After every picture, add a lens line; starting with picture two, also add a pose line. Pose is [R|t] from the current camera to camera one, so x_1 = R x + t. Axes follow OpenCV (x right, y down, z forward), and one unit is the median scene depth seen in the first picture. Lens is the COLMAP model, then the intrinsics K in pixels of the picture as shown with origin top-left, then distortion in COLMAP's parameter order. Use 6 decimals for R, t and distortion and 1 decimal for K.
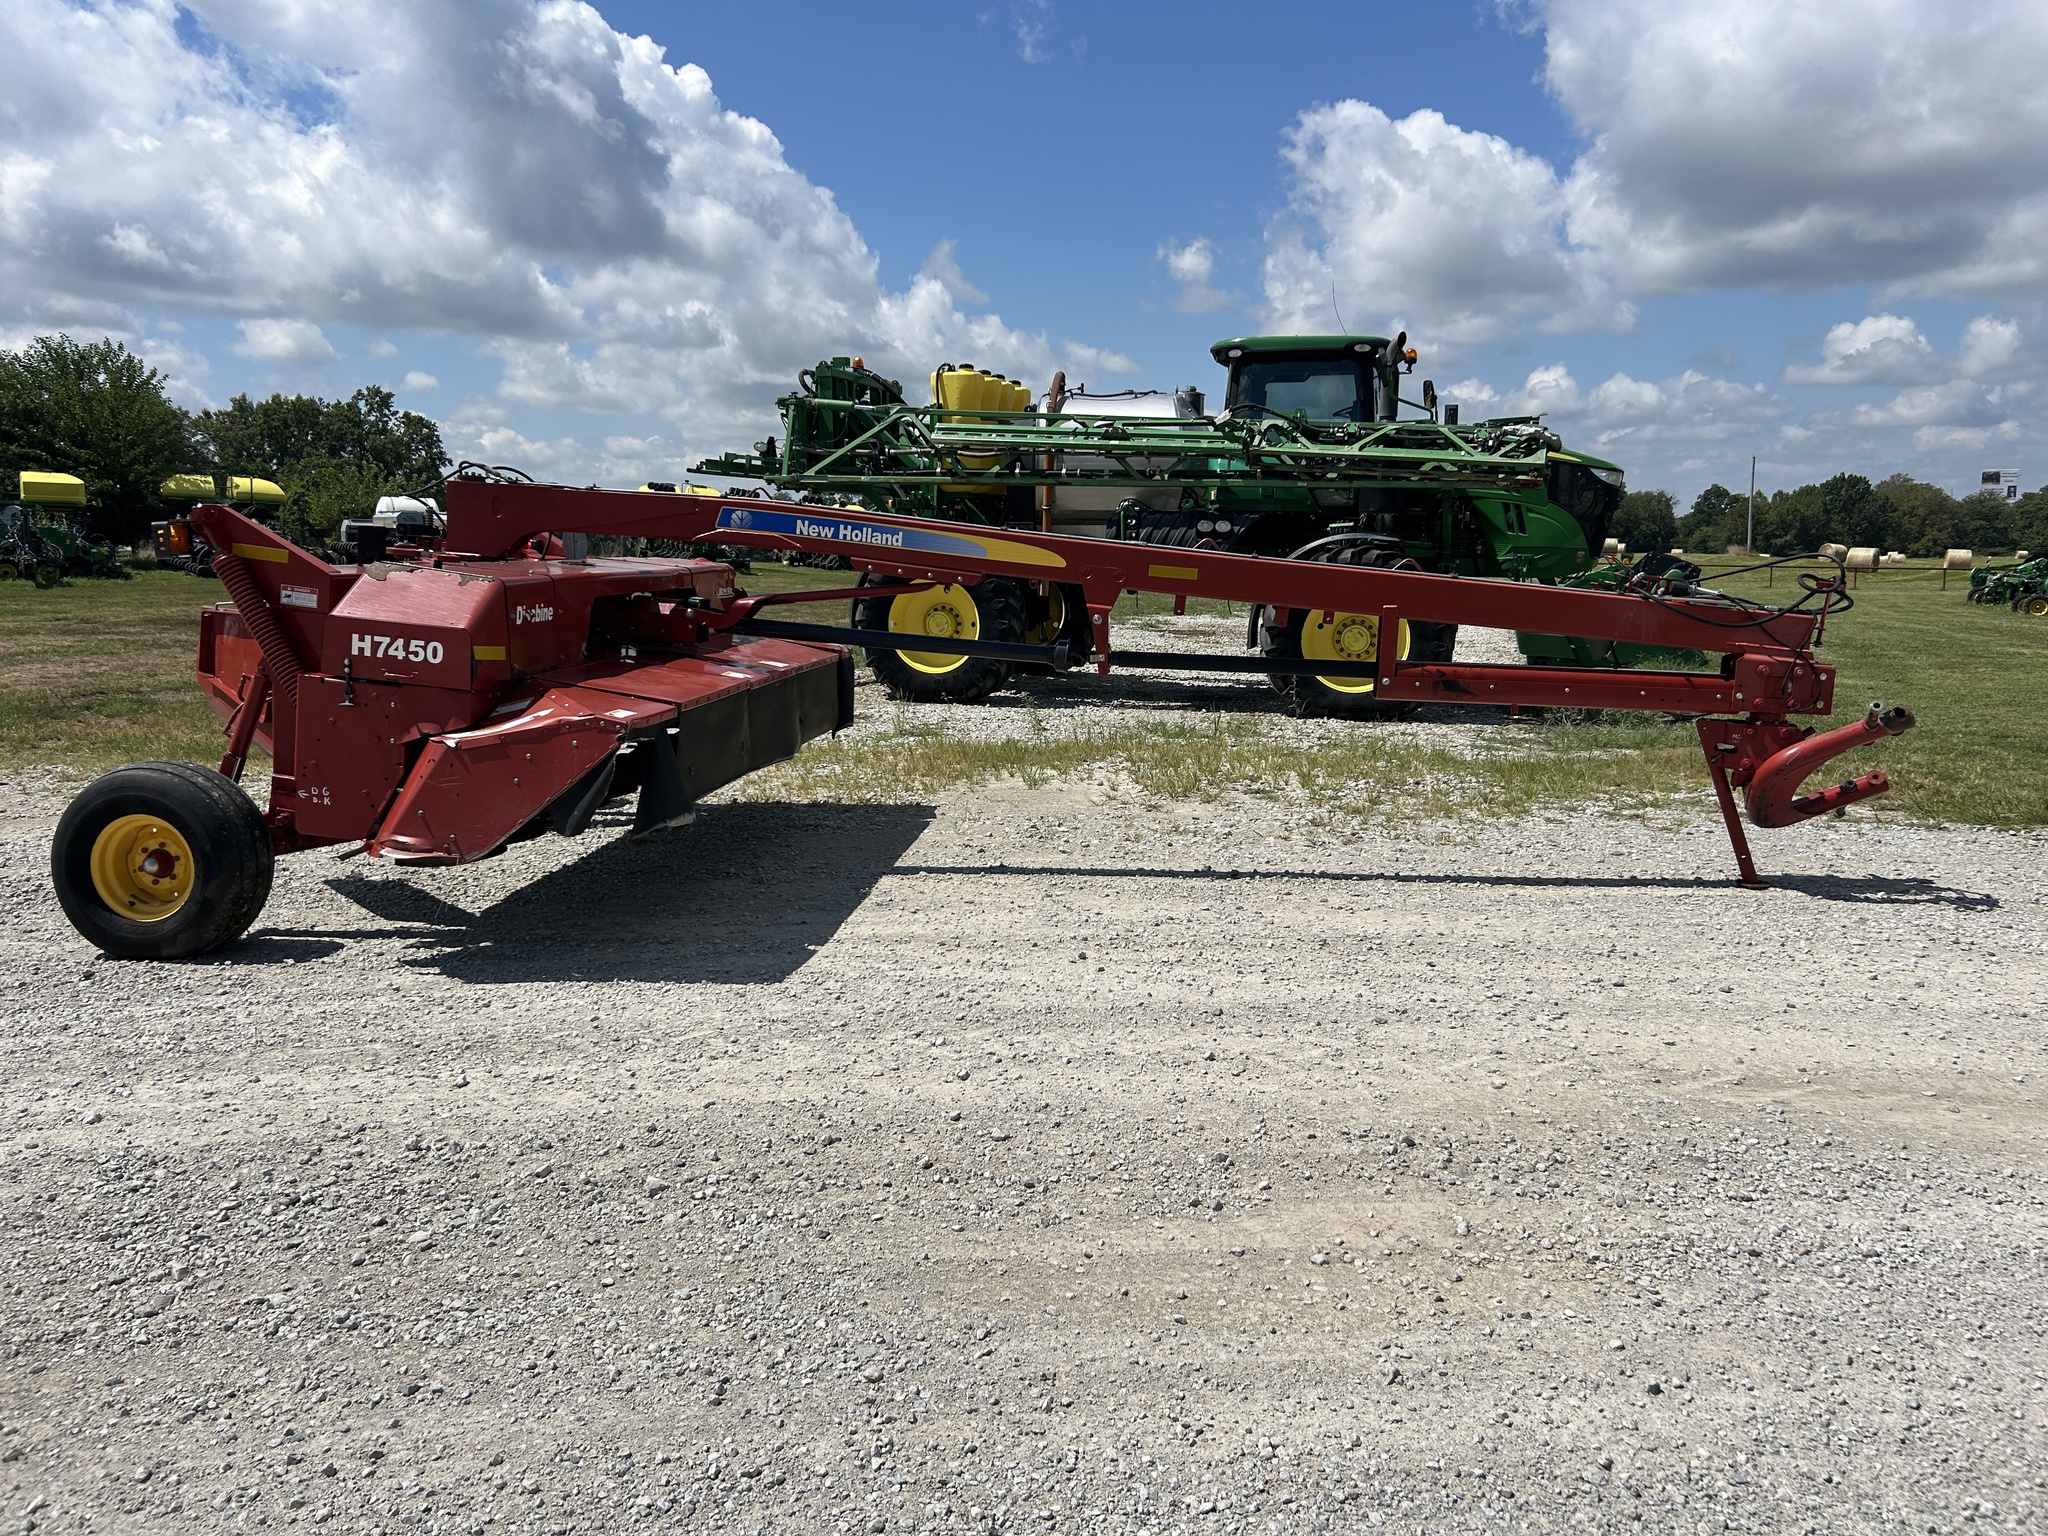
lens RADIAL K [[1536.4, 0, 1035.1], [0, 1536.4, 742.4], [0, 0, 1]] dist [0.071607, -0.086202]
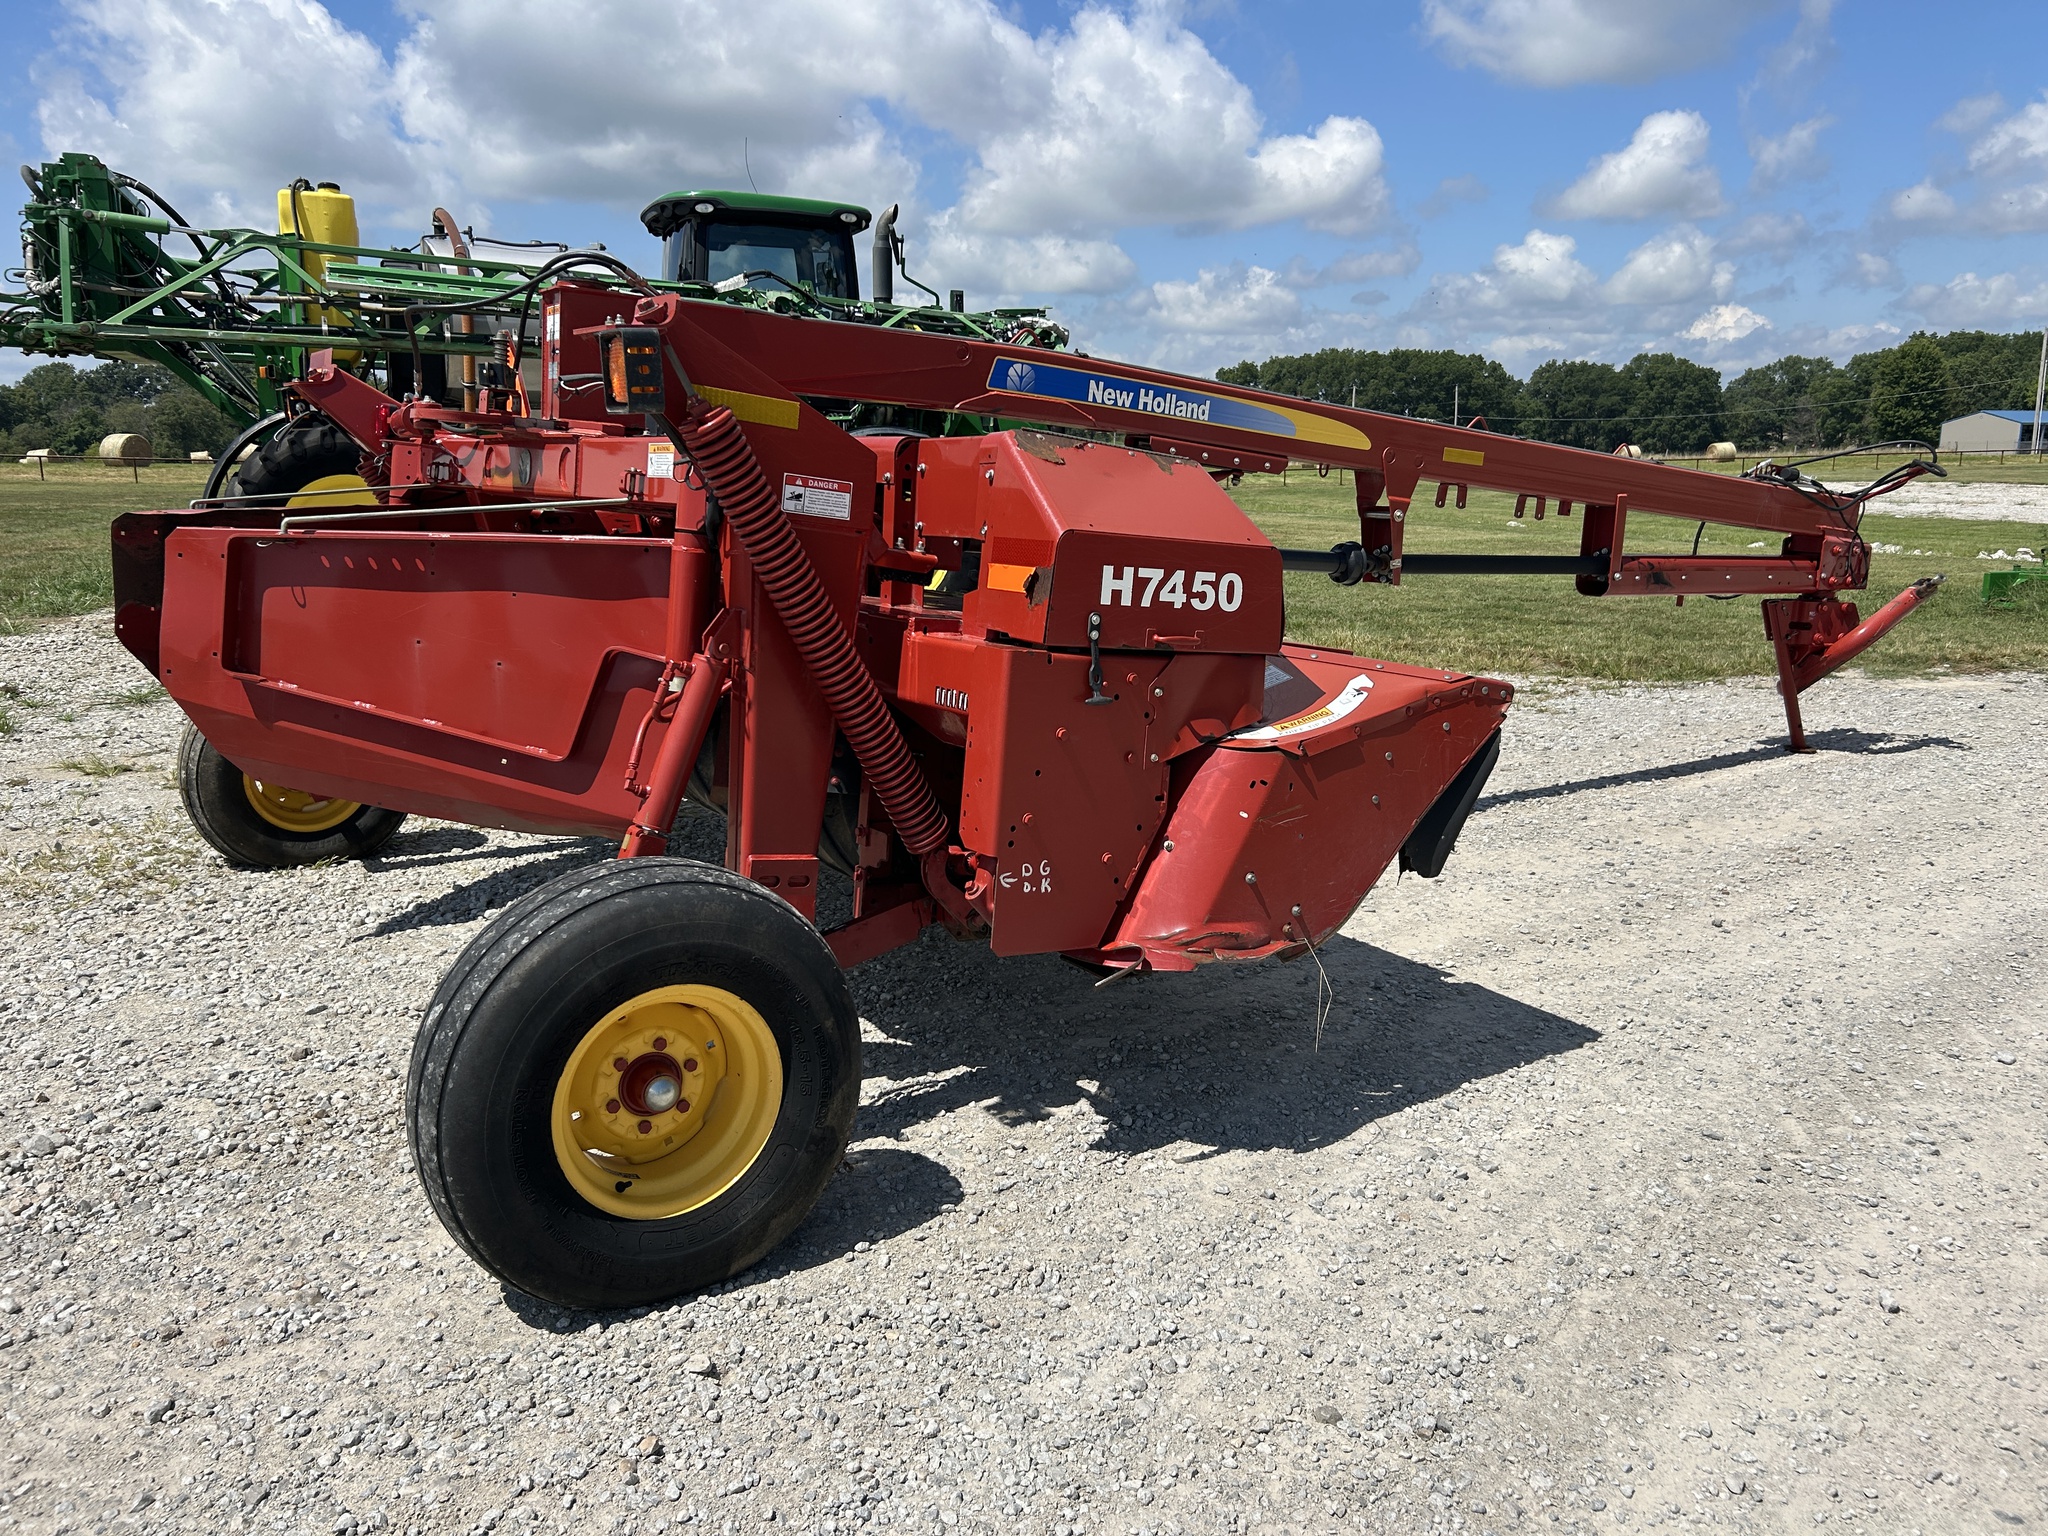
lens RADIAL K [[1536.4, 0, 1035.1], [0, 1536.4, 742.4], [0, 0, 1]] dist [0.071607, -0.086202]
pose [[0.777400, -0.110611, 0.619205, -0.306070], [0.073928, 0.993661, 0.084686, -0.021813], [-0.624647, -0.020058, 0.780650, 0.235898]]
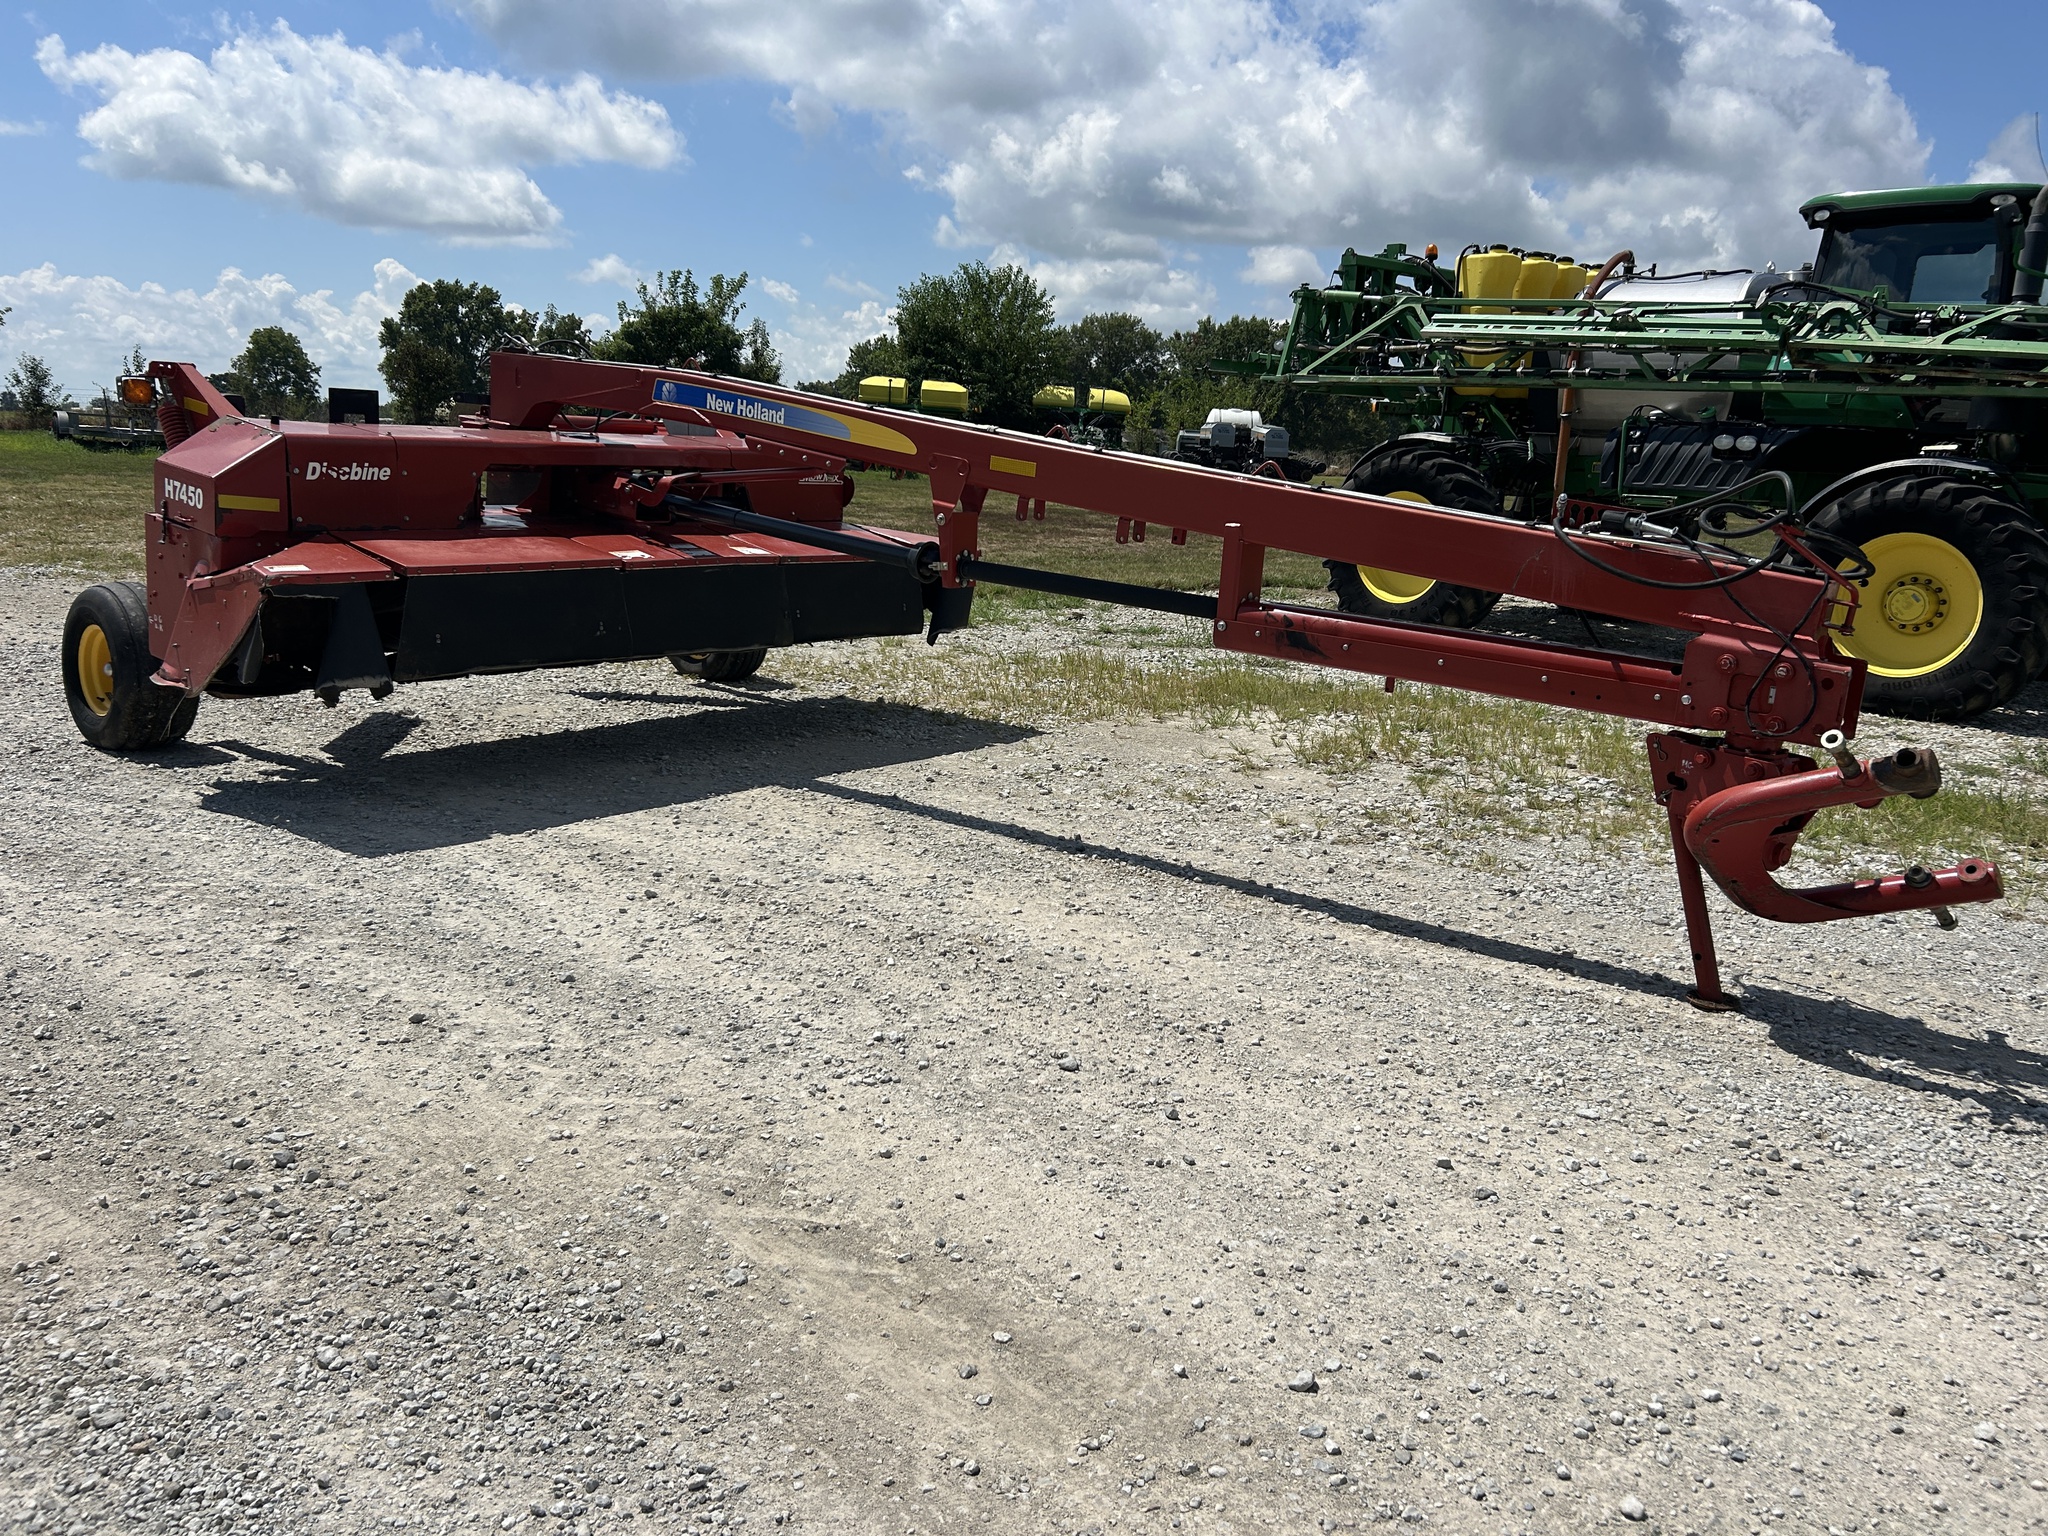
lens RADIAL K [[1543.9, 0, 1037.9], [0, 1543.9, 761.4], [0, 0, 1]] dist [0.065003, -0.088534]
pose [[0.835744, 0.142775, -0.530233, 0.268407], [-0.110702, 0.989588, 0.091979, -0.016091], [0.537845, -0.018173, 0.842848, 0.154563]]
